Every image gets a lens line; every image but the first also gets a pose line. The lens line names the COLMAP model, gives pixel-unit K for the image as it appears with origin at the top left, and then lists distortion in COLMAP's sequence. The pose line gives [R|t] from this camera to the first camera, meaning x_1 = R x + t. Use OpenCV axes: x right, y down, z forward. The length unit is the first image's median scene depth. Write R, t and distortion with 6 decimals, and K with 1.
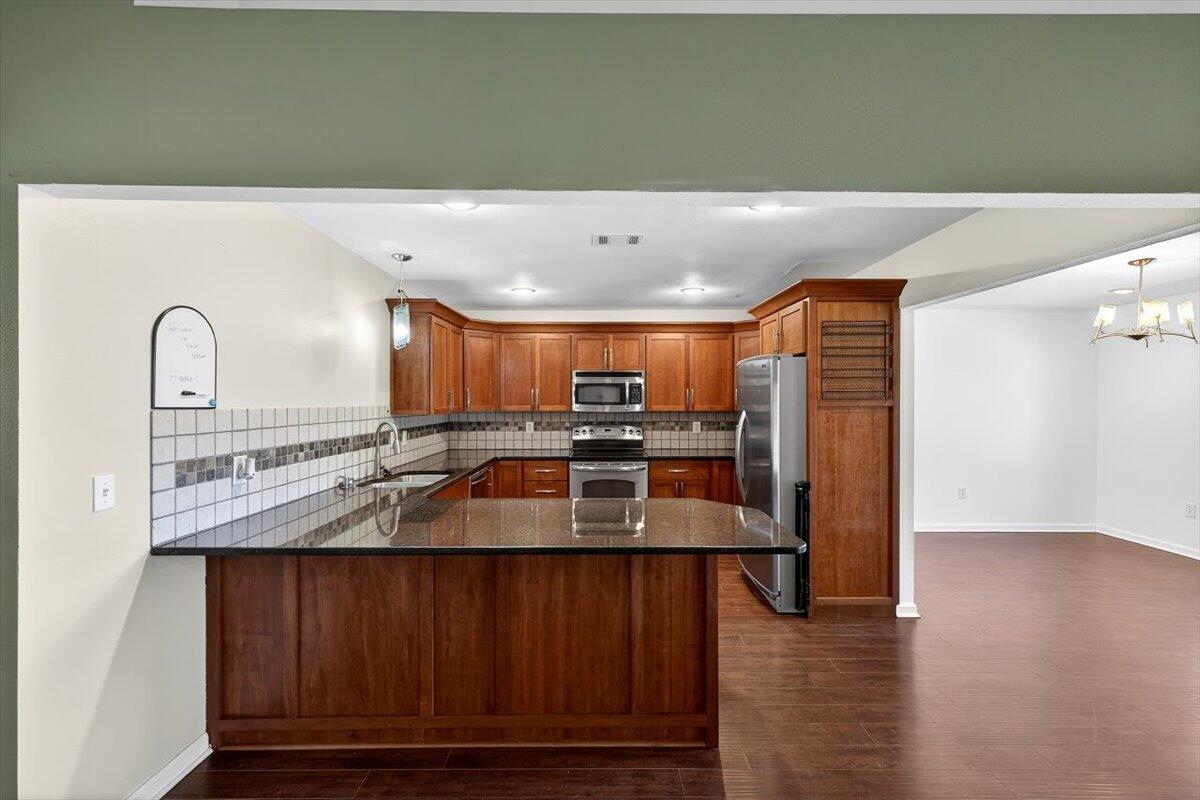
lens RADIAL K [[502.5, 0, 602.2], [0, 502.5, 402.7], [0, 0, 1]] dist [0.001664, 0.000187]
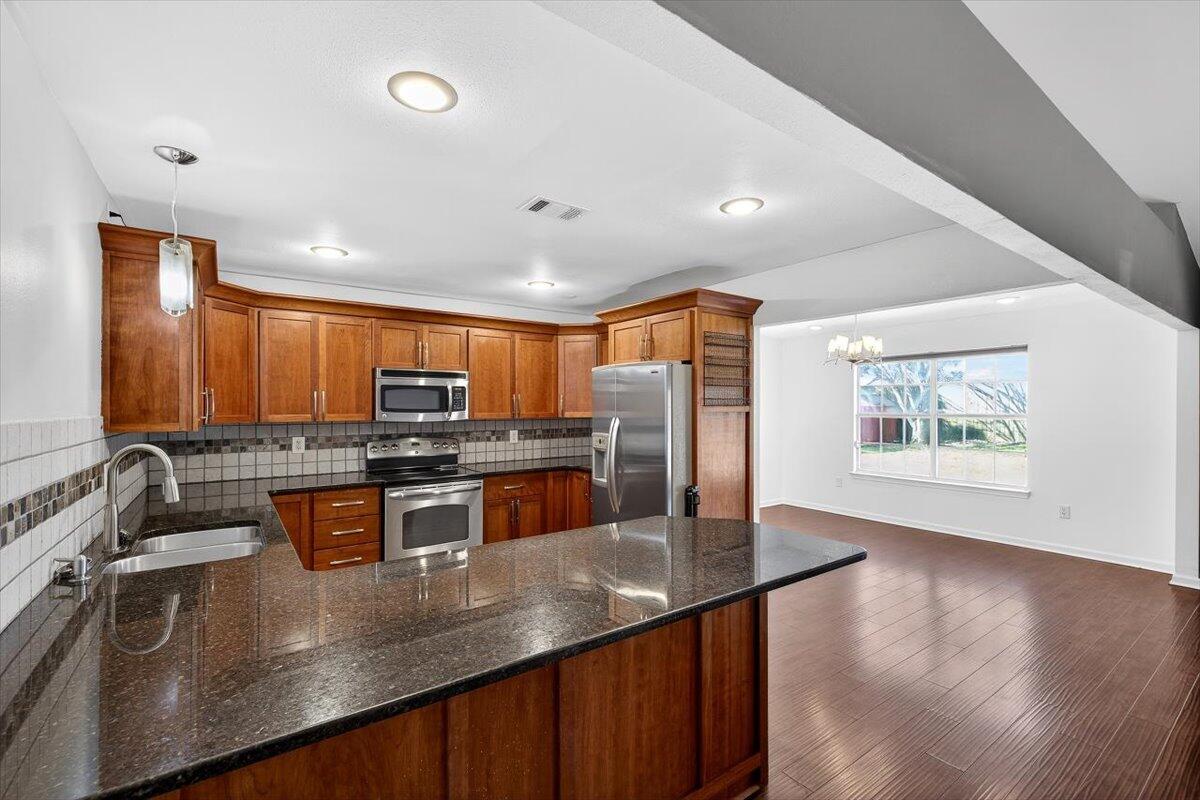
lens RADIAL K [[513.7, 0, 603.7], [0, 513.7, 405.8], [0, 0, 1]] dist [0.003002, -0.000087]
pose [[0.813123, 0.000638, 0.582092, -0.233791], [0.003243, 0.999979, -0.005626, -0.000843], [-0.582084, 0.006462, 0.813103, 0.166812]]
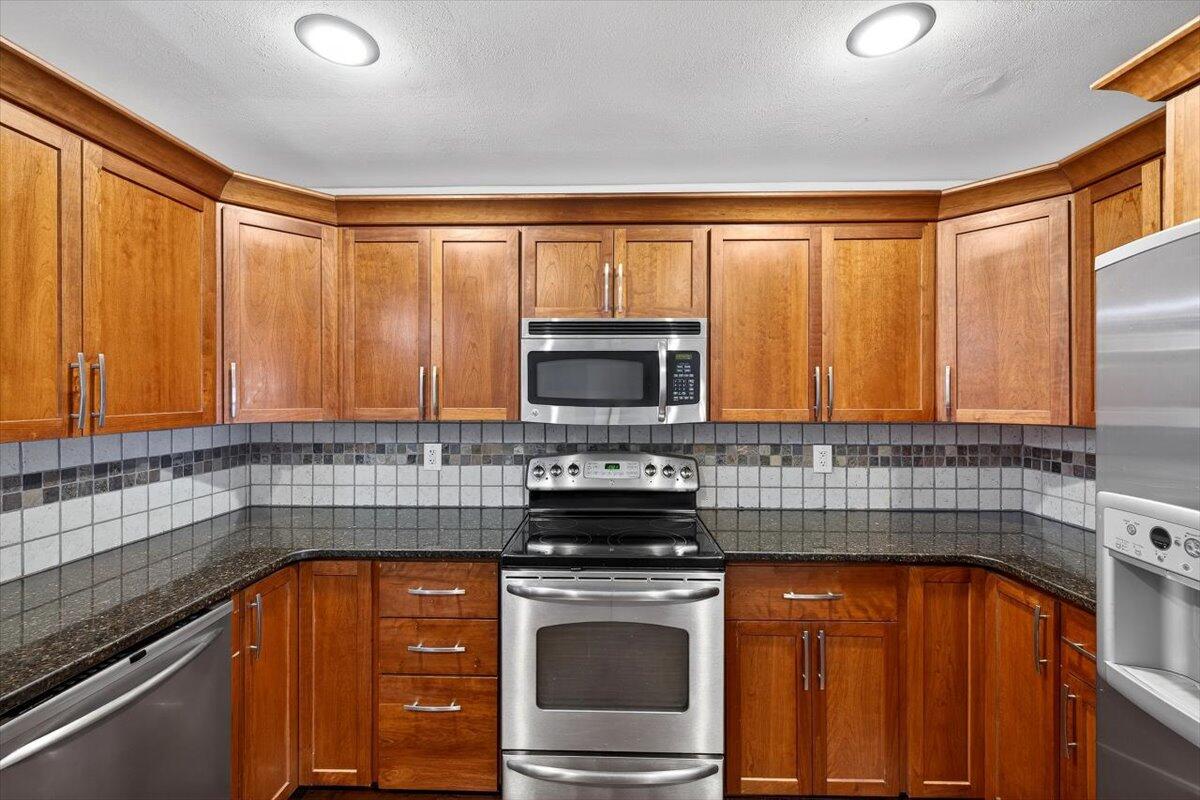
lens RADIAL K [[510.2, 0, 599.8], [0, 510.2, 393.8], [0, 0, 1]] dist [0.006752, -0.000107]
pose [[0.999686, 0.002077, -0.024990, 0.011898], [-0.002163, 0.999992, -0.003435, -0.004076], [0.024983, 0.003488, 0.999682, 0.605886]]
